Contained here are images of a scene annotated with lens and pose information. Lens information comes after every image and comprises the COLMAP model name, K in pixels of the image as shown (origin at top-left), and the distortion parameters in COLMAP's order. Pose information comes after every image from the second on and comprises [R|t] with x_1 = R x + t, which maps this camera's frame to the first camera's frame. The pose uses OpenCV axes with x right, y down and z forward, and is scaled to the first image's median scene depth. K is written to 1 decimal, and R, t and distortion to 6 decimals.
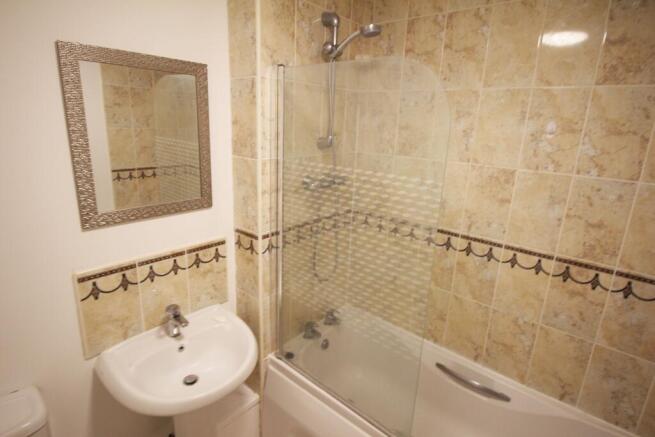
lens RADIAL K [[334.9, 0, 324.5], [0, 334.9, 211.7], [0, 0, 1]] dist [-0.001082, -0.010345]
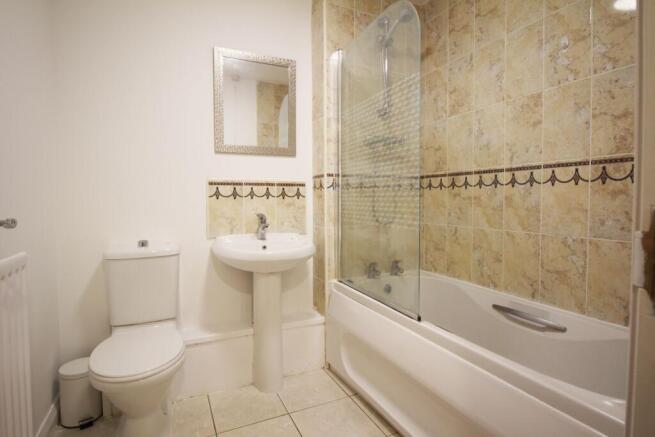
lens RADIAL K [[334.9, 0, 324.5], [0, 334.9, 211.7], [0, 0, 1]] dist [-0.001082, -0.010345]
pose [[0.906715, -0.027065, -0.420875, 0.363283], [-0.067545, 0.975738, -0.208263, 0.501529], [0.416301, 0.217263, 0.882888, -0.148374]]
